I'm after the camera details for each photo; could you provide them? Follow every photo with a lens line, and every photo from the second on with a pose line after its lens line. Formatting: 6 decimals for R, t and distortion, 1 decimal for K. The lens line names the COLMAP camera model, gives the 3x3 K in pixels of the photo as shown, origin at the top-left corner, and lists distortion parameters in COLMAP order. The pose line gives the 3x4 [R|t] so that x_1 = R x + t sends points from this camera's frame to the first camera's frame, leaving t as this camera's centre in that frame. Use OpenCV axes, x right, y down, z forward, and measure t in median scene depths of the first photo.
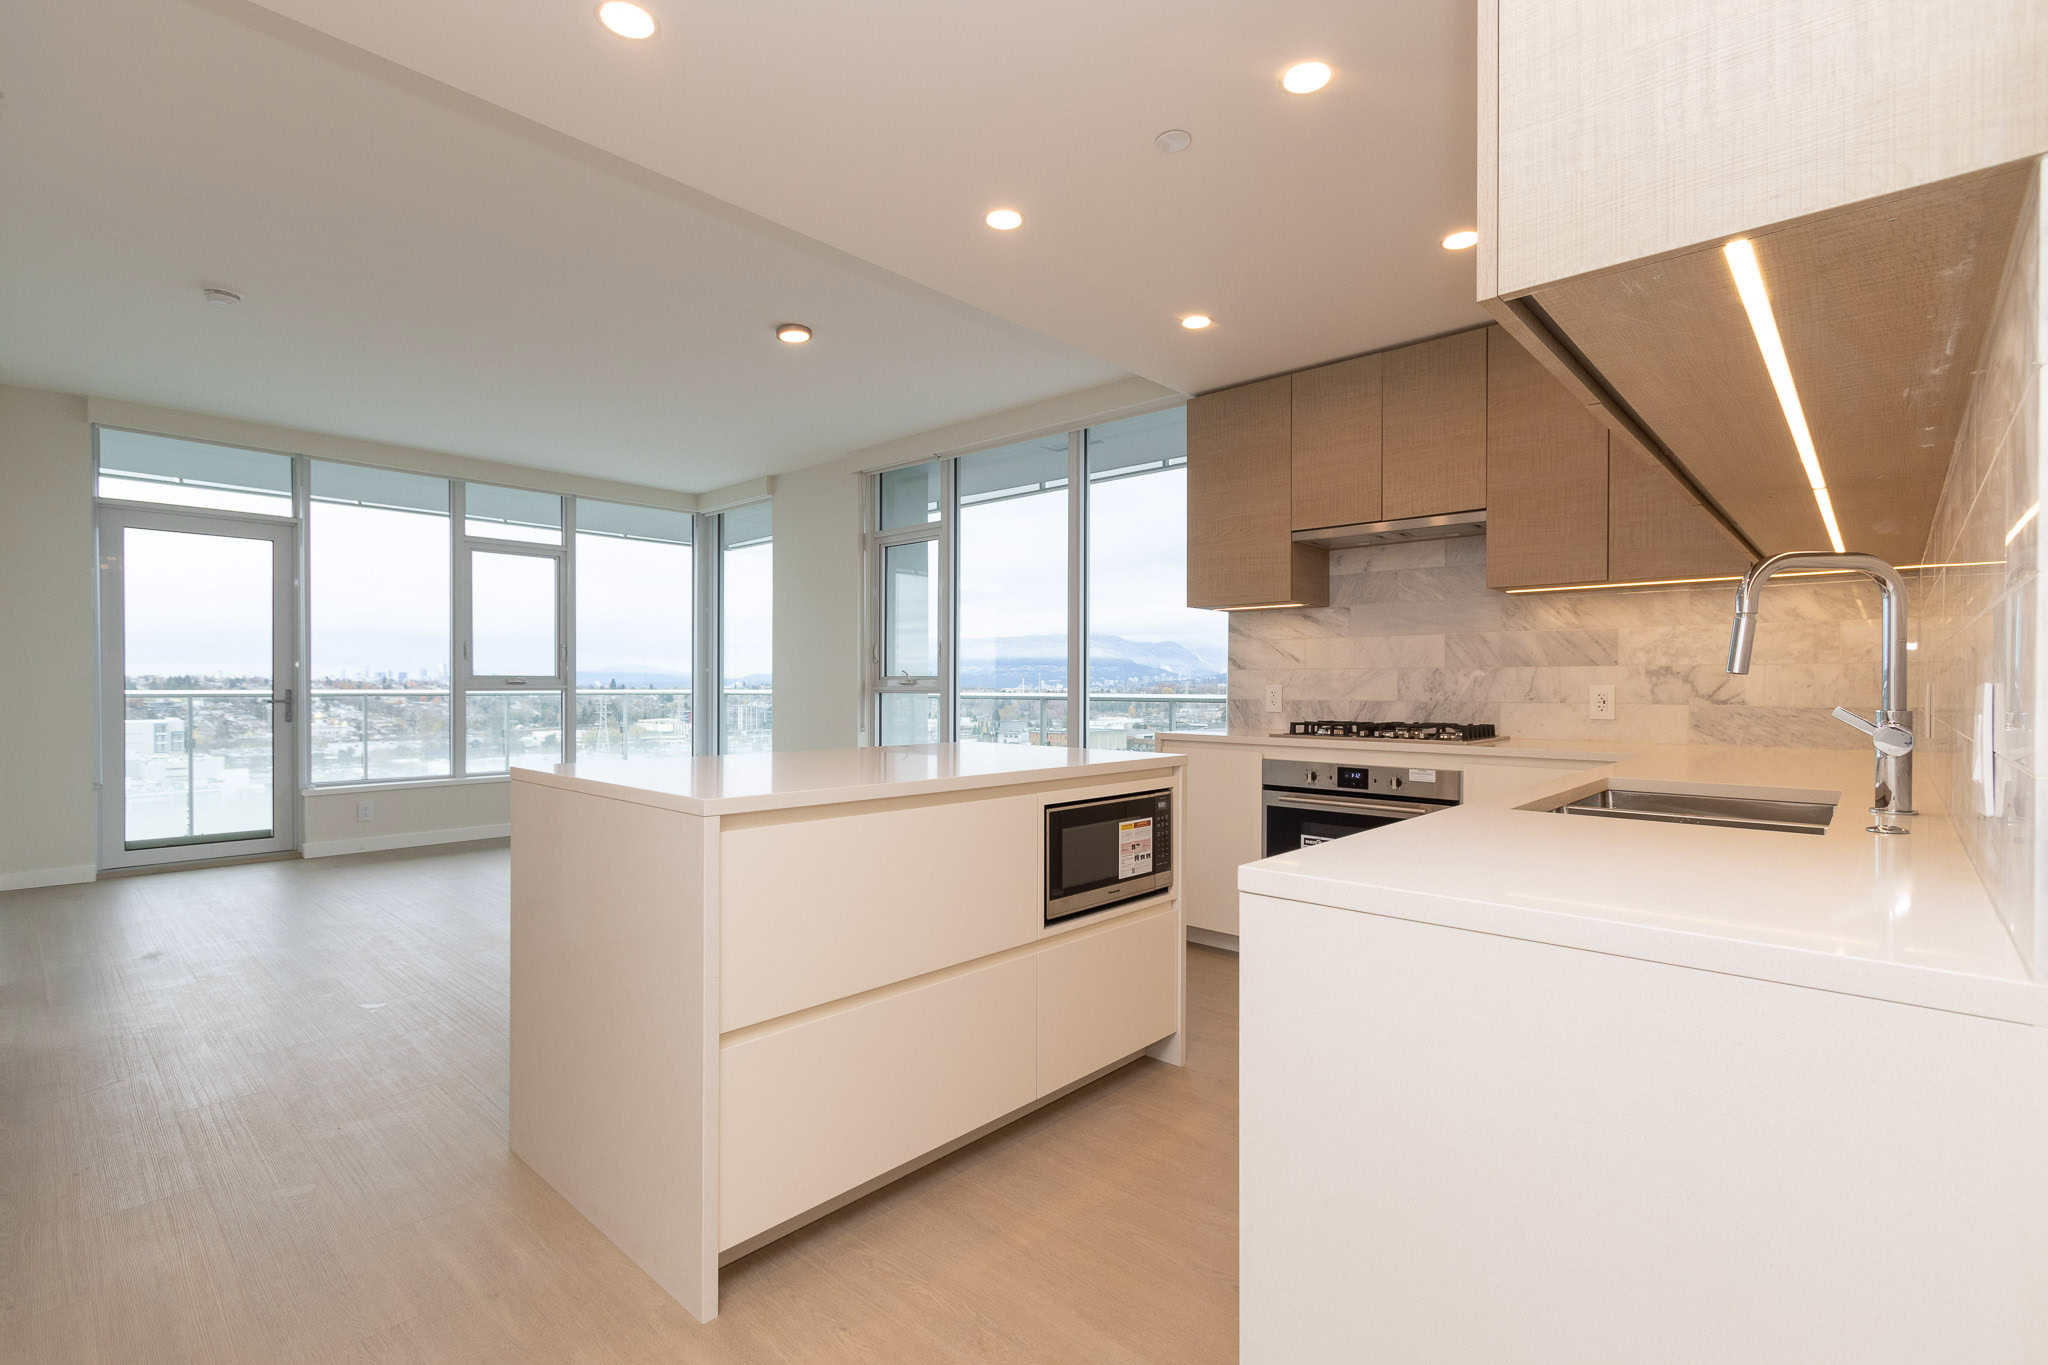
lens RADIAL K [[932.5, 0, 1032.6], [0, 932.5, 690.1], [0, 0, 1]] dist [0.003175, -0.002594]
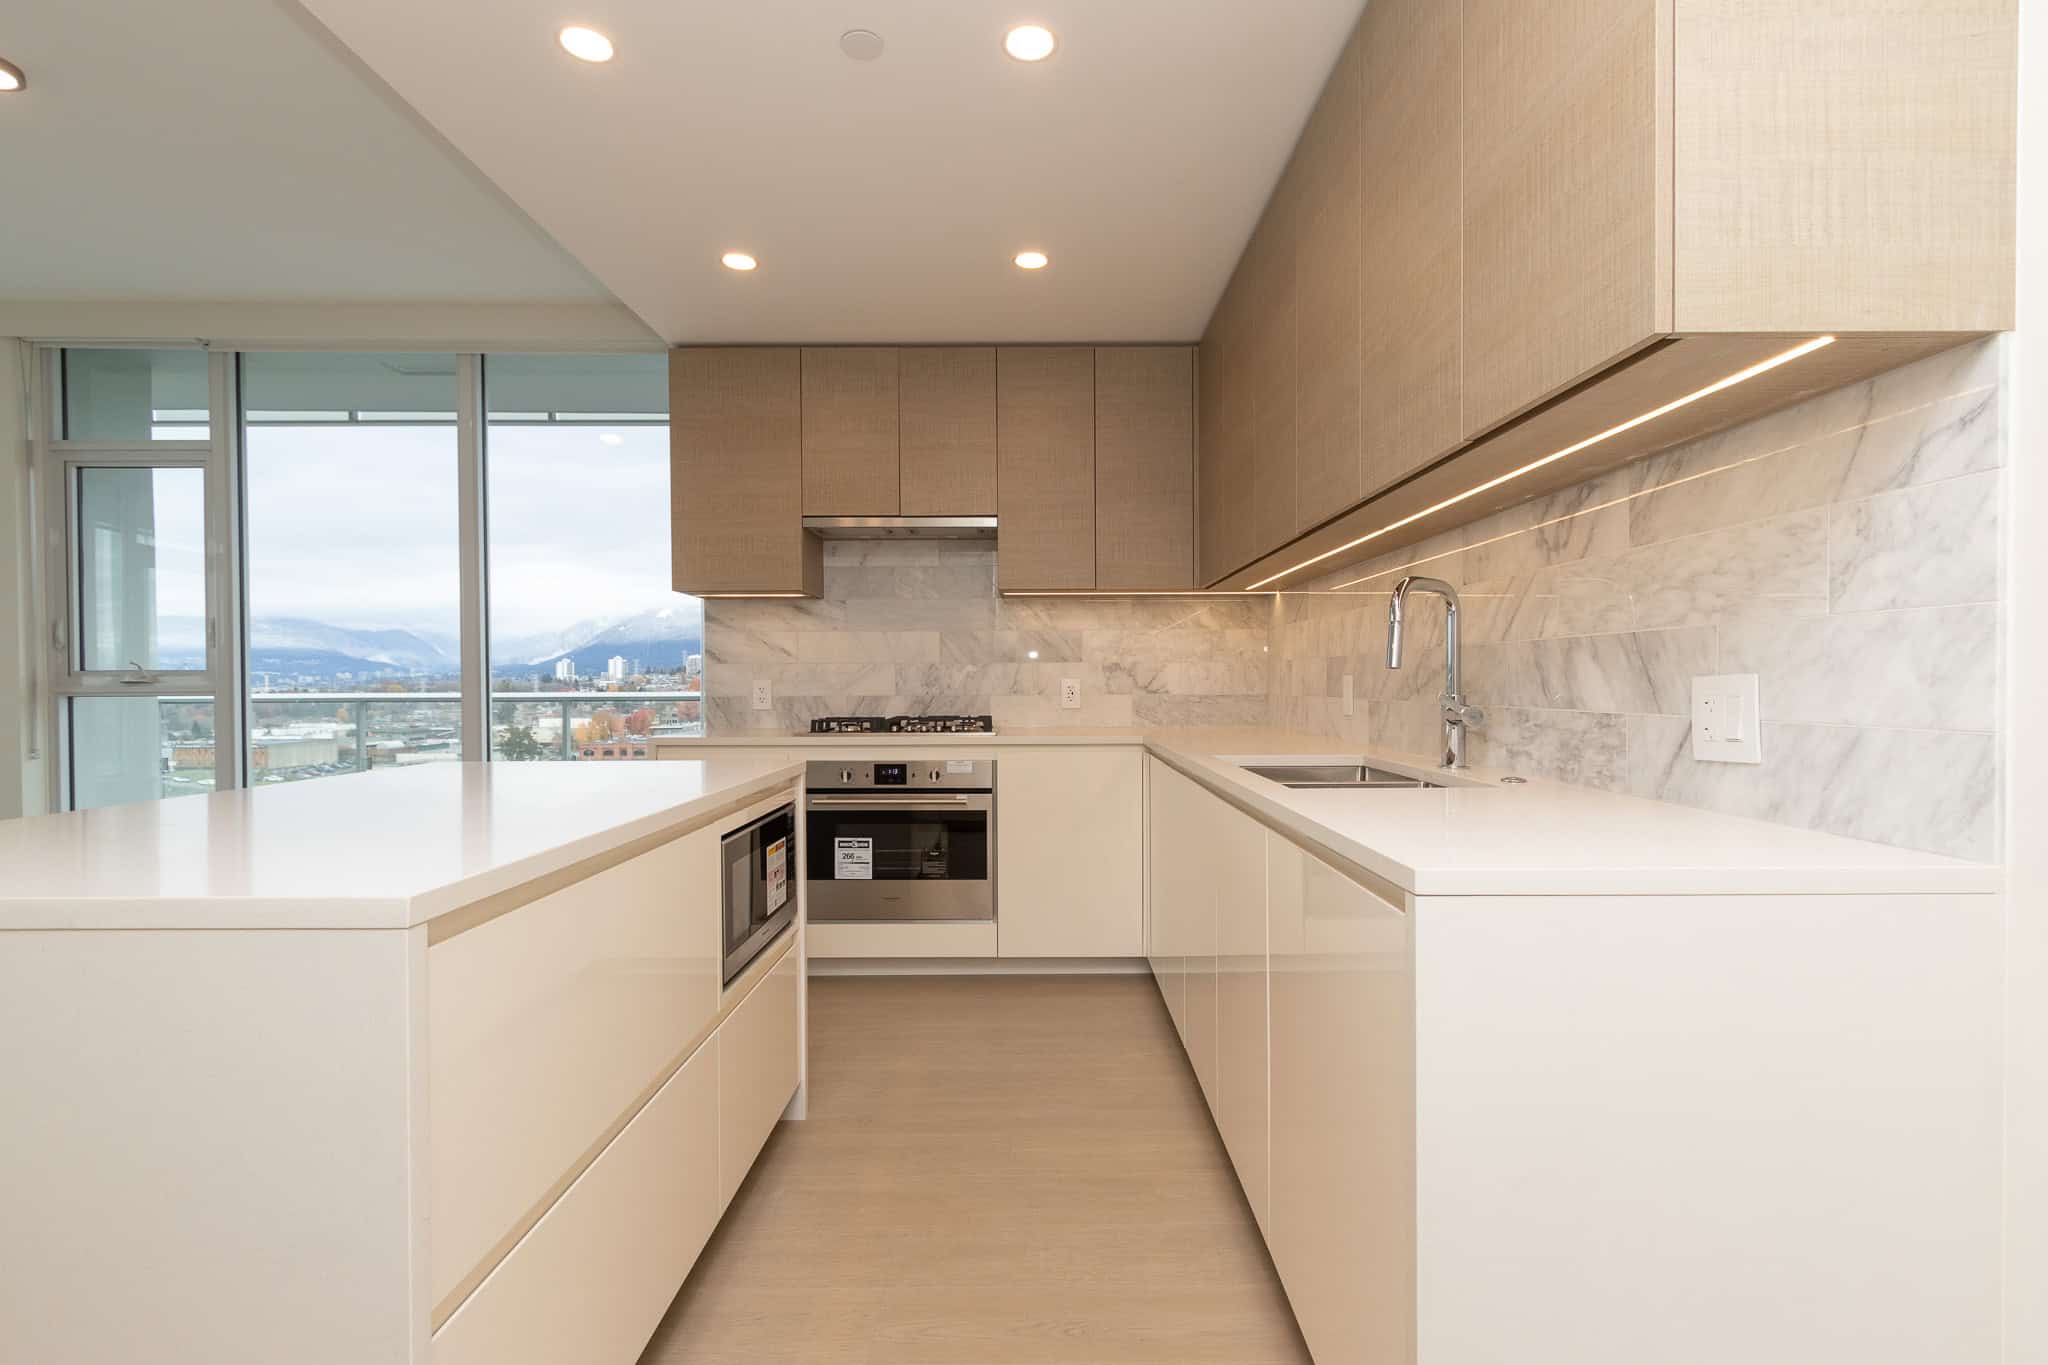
lens RADIAL K [[932.5, 0, 1034.5], [0, 932.5, 693.6], [0, 0, 1]] dist [0.003175, -0.002594]
pose [[0.734875, -0.014859, 0.678040, -0.187122], [0.009221, 0.999886, 0.011918, -0.001025], [-0.678140, -0.002506, 0.734928, 0.153266]]
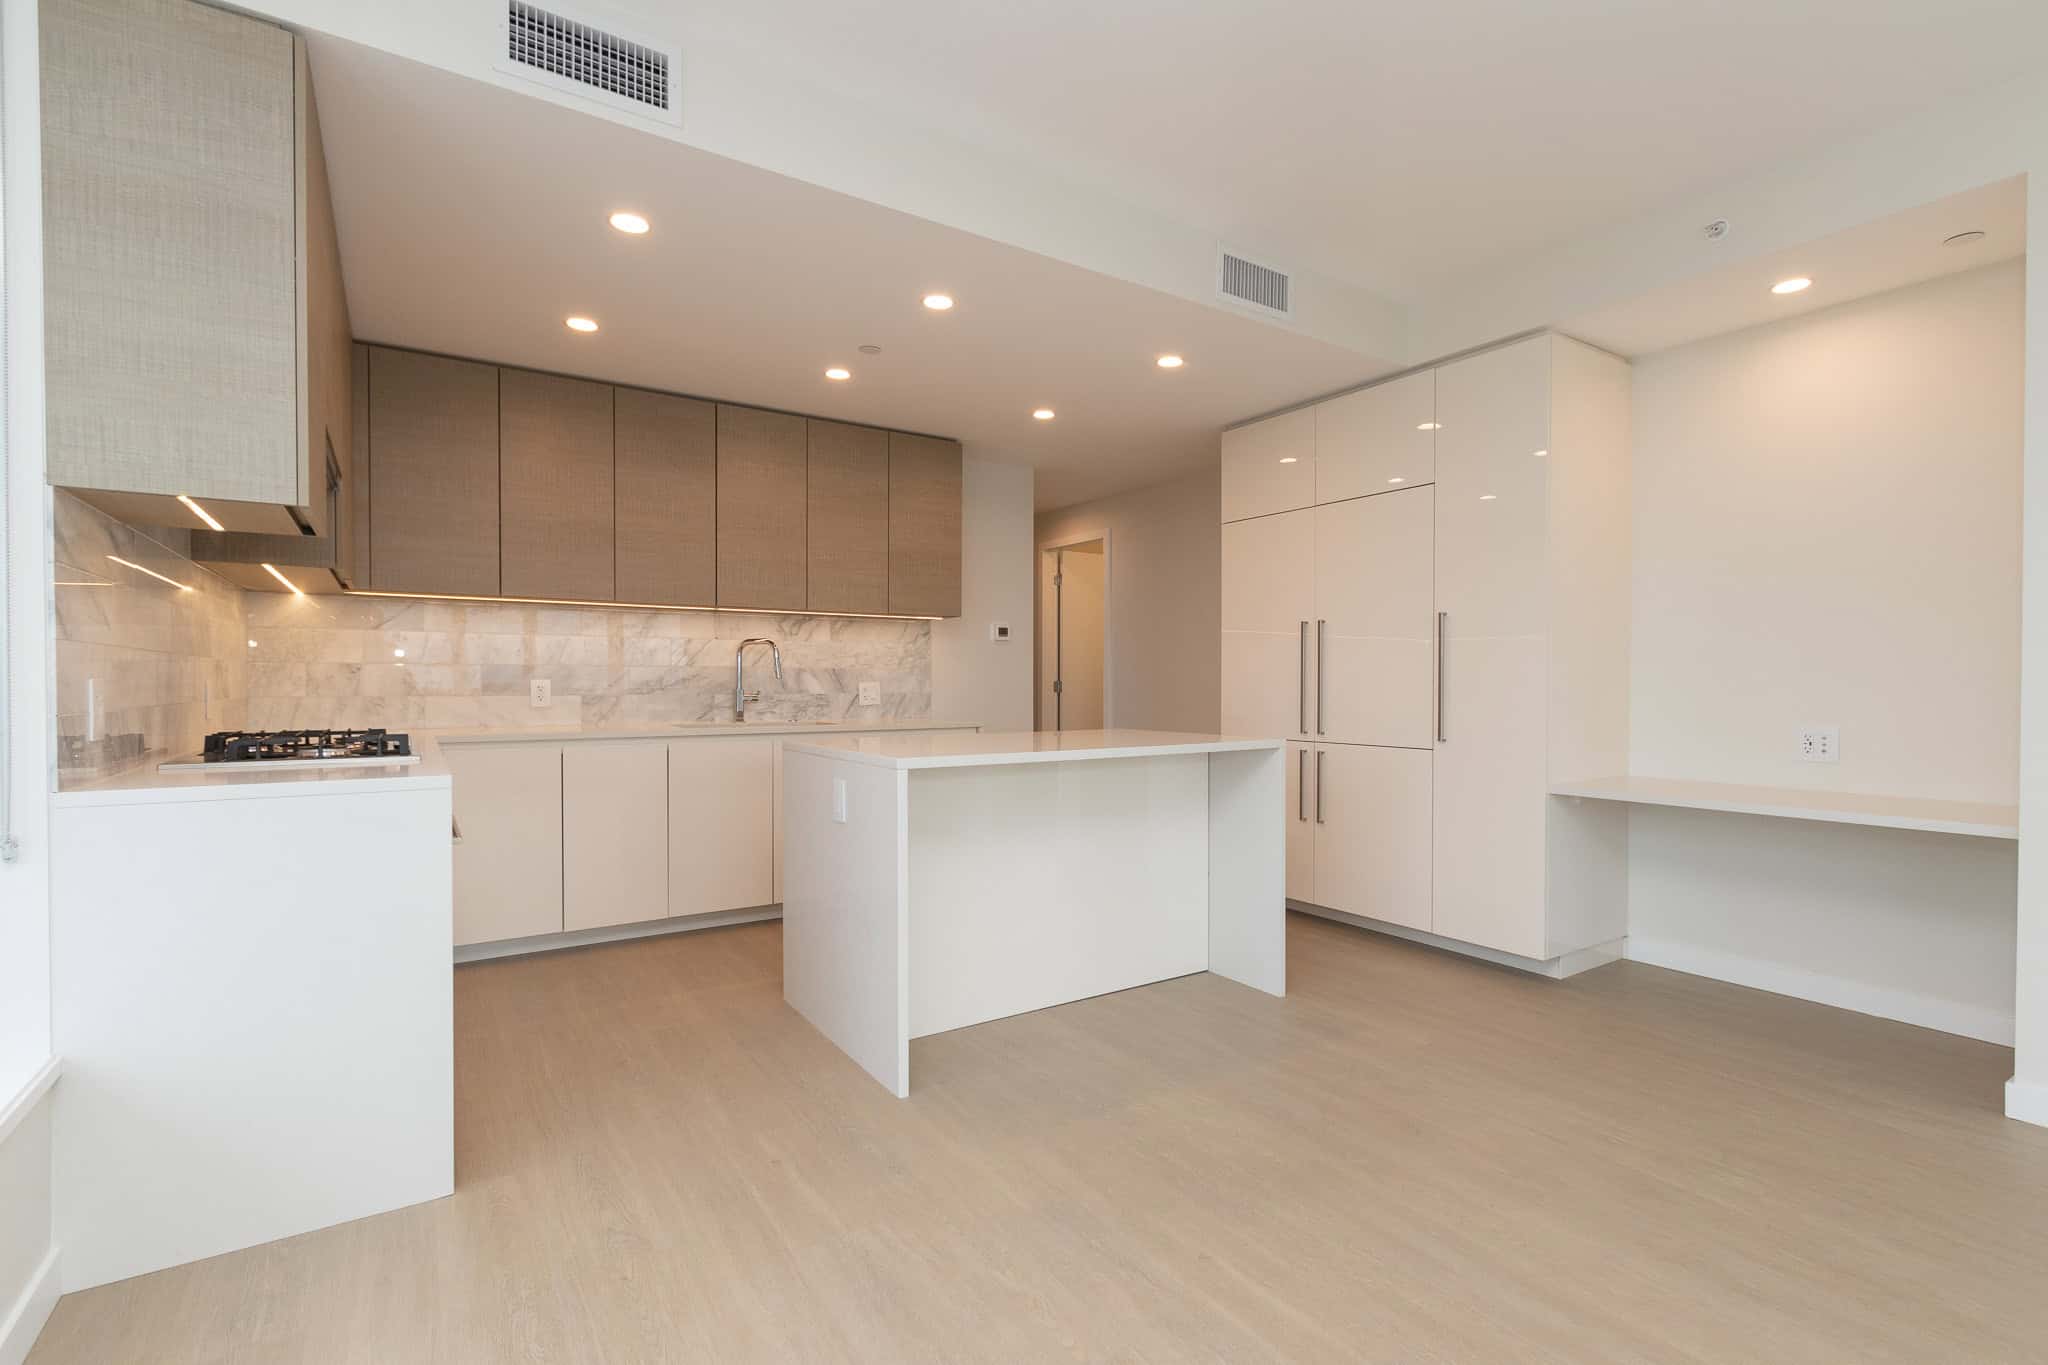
lens RADIAL K [[932.5, 0, 1030.3], [0, 932.5, 690.3], [0, 0, 1]] dist [0.003175, -0.002594]
pose [[-0.969545, -0.005386, 0.244856, -0.302272], [-0.002168, 0.999908, 0.013409, -0.007578], [-0.244905, 0.012470, -0.969467, 1.455082]]
